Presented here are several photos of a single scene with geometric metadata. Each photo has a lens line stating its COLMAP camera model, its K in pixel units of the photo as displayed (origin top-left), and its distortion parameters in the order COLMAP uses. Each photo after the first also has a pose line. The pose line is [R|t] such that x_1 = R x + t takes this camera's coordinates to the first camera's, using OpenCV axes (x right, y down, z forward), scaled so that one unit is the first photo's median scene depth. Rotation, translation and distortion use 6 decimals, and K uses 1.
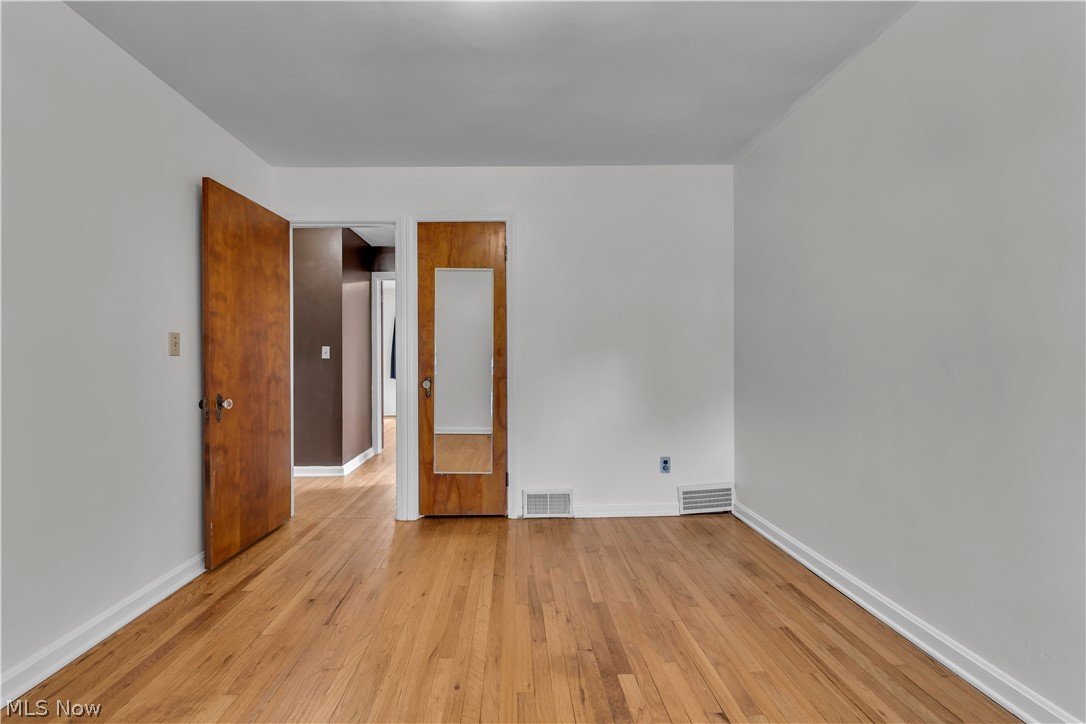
lens RADIAL K [[439.4, 0, 540.9], [0, 439.4, 359.7], [0, 0, 1]] dist [-0.002561, -0.000138]
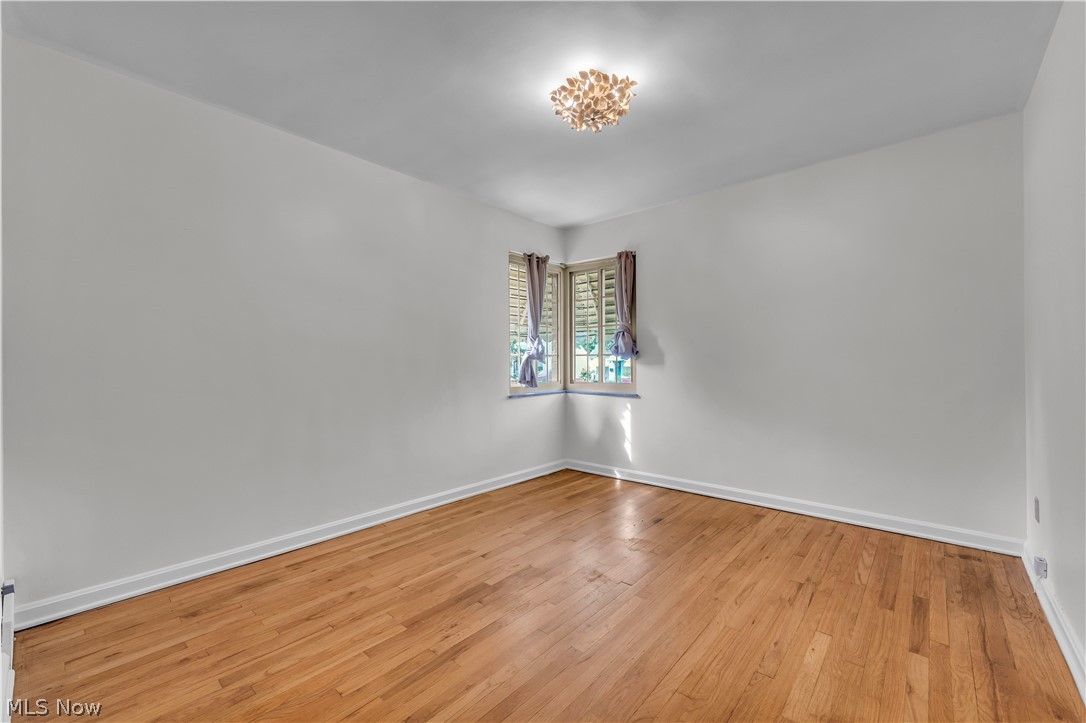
lens RADIAL K [[439.4, 0, 542.3], [0, 439.4, 361.9], [0, 0, 1]] dist [-0.002561, -0.000138]
pose [[-0.705633, 0.008777, 0.708523, -0.741947], [0.010199, 0.999946, -0.002229, 0.014045], [-0.708504, 0.005653, -0.705684, 1.489410]]
